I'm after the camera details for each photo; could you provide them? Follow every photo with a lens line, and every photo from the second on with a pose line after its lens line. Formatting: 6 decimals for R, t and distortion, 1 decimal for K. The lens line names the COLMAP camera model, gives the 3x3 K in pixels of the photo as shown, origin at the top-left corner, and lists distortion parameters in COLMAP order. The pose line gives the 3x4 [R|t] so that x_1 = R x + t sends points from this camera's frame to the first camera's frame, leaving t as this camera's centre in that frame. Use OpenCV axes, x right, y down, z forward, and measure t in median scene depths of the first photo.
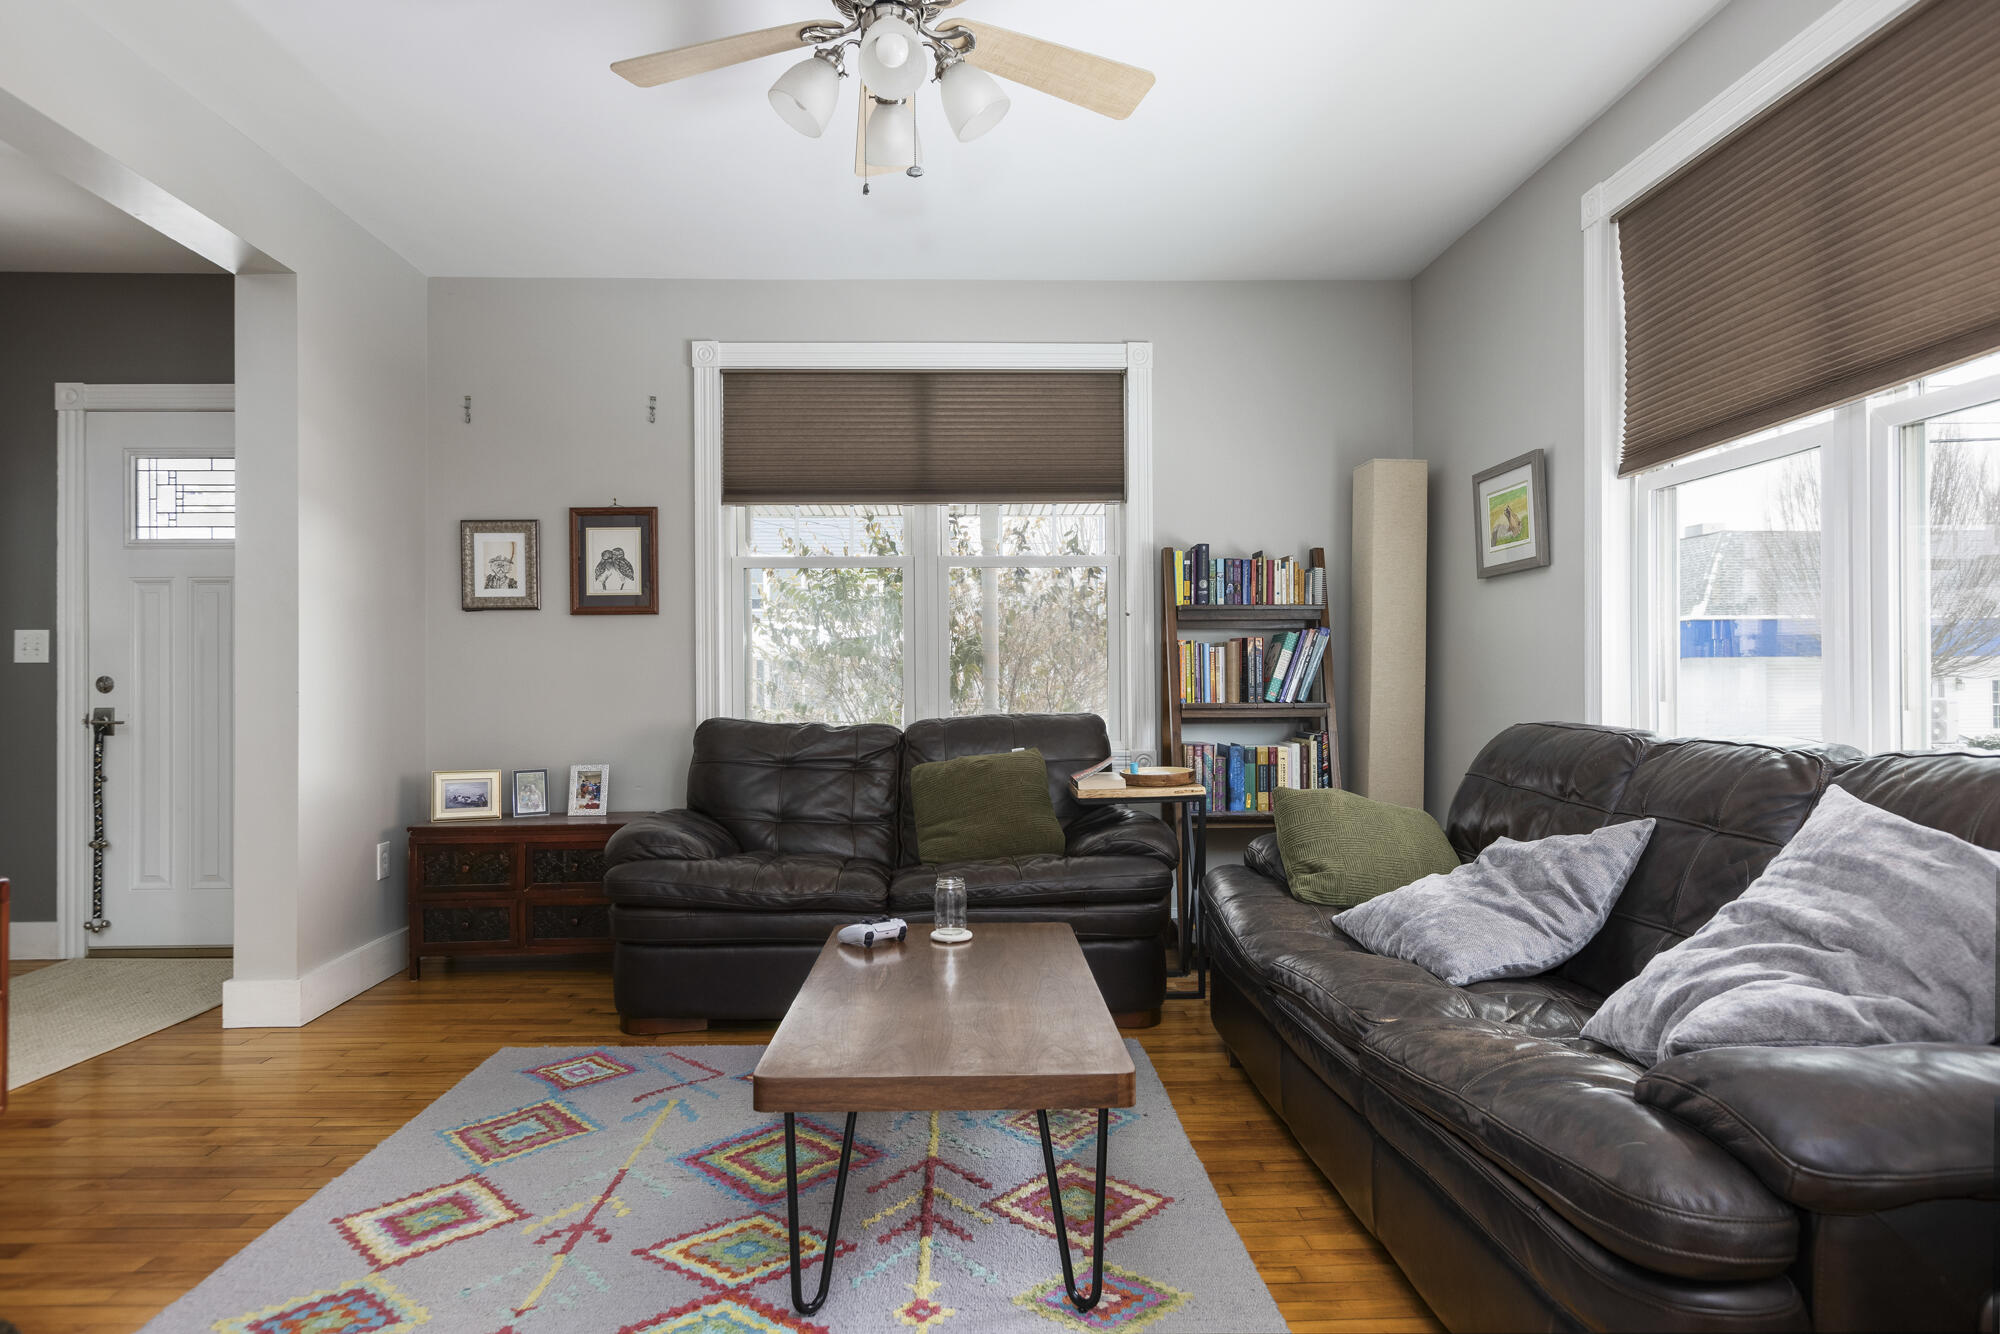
lens RADIAL K [[1170.6, 0, 993.4], [0, 1170.6, 677.1], [0, 0, 1]] dist [0.005504, 0.001544]
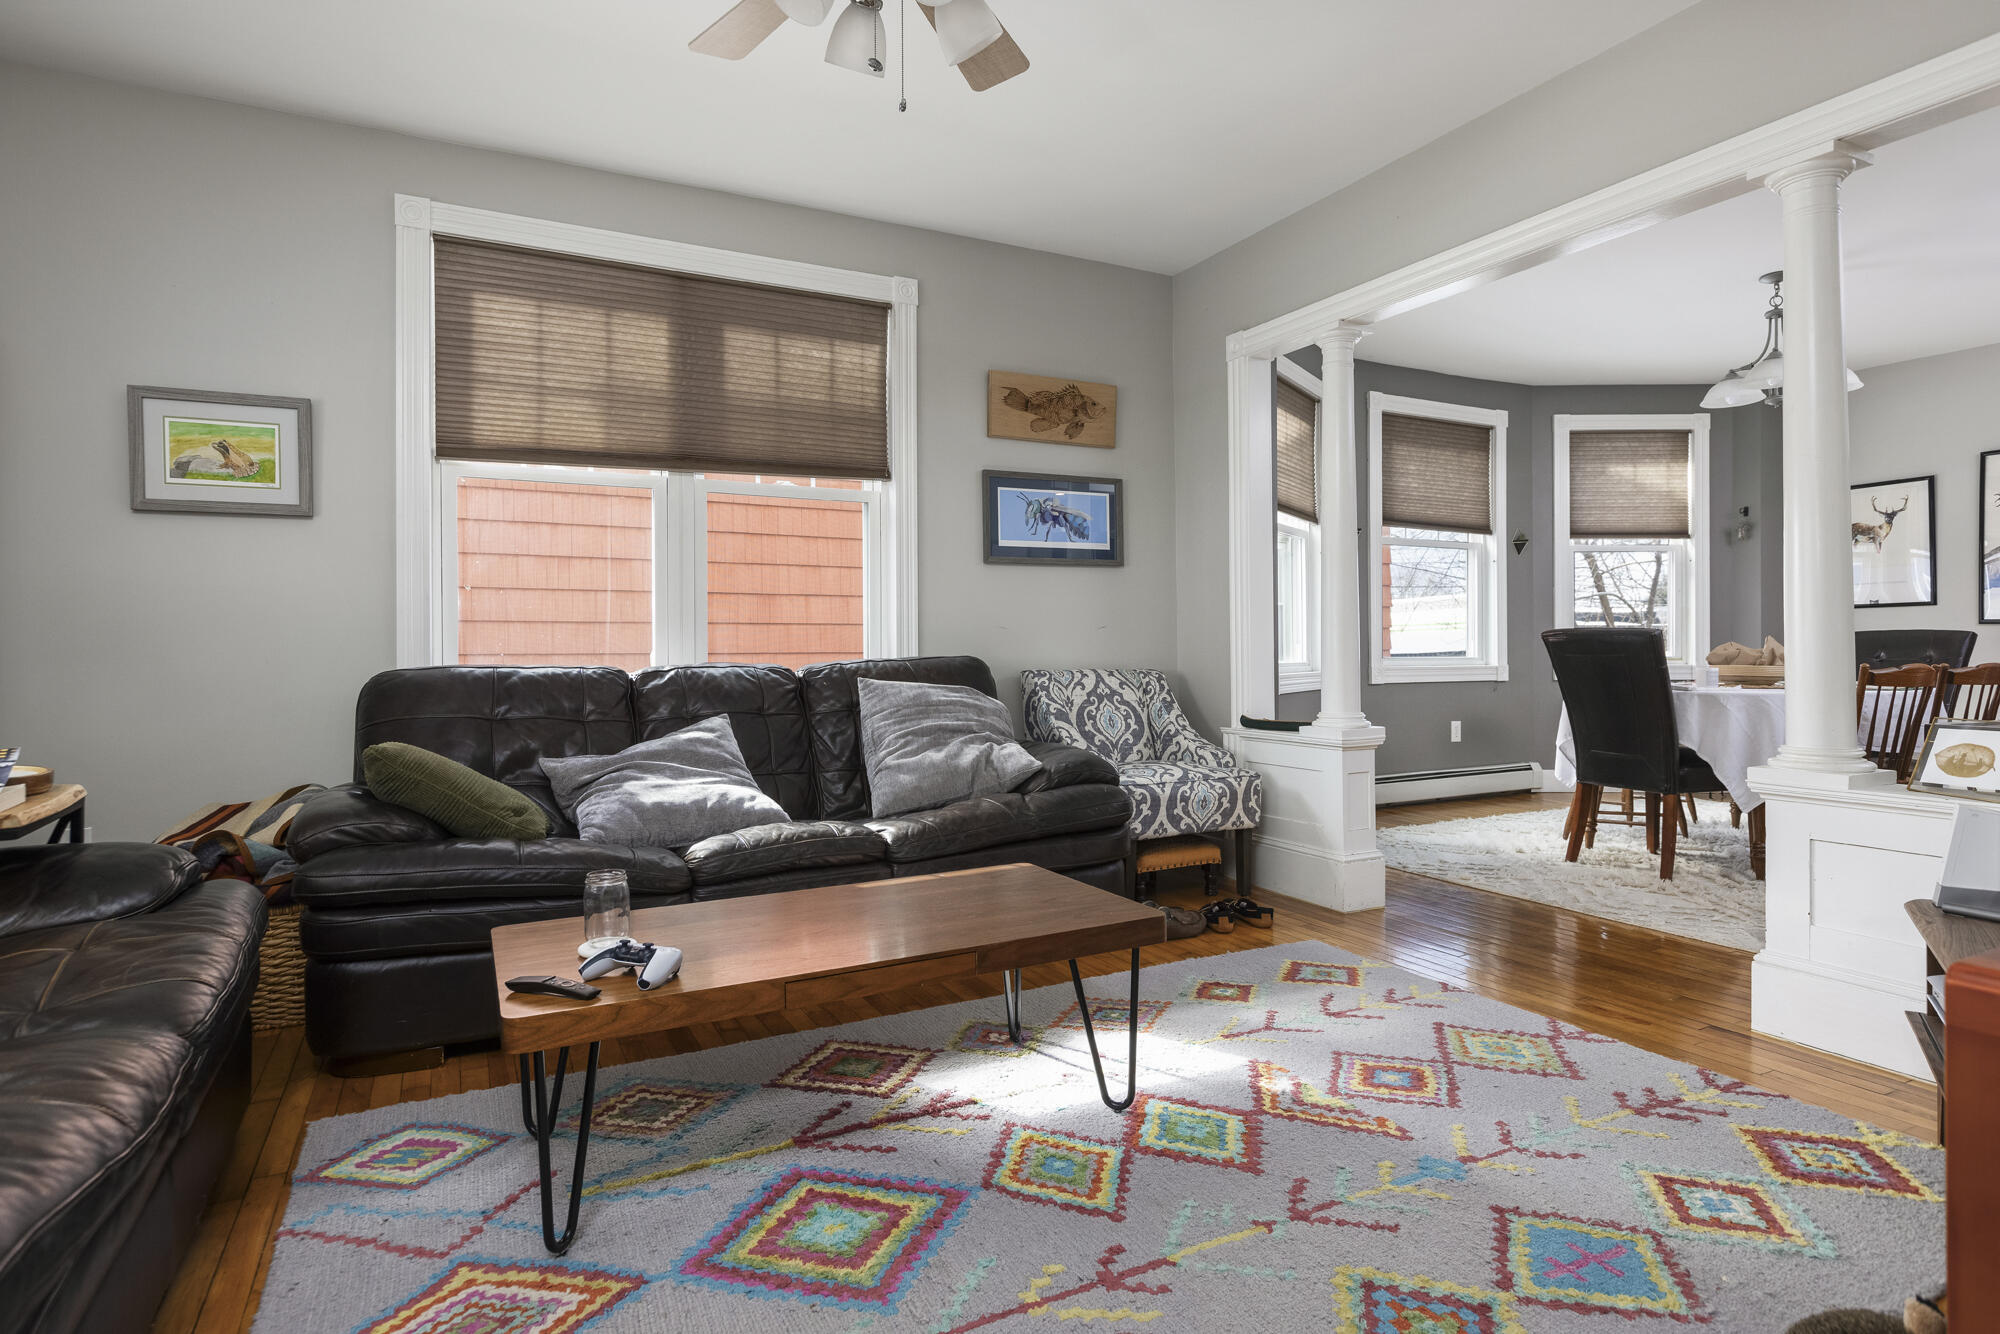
lens RADIAL K [[1066.4, 0, 994.6], [0, 1066.4, 663.4], [0, 0, 1]] dist [0.002461, 0.000397]
pose [[-0.441013, 0.006526, 0.897477, -0.981681], [0.003012, 0.999979, -0.005792, 0.062049], [-0.897496, 0.000148, -0.441023, 1.414470]]
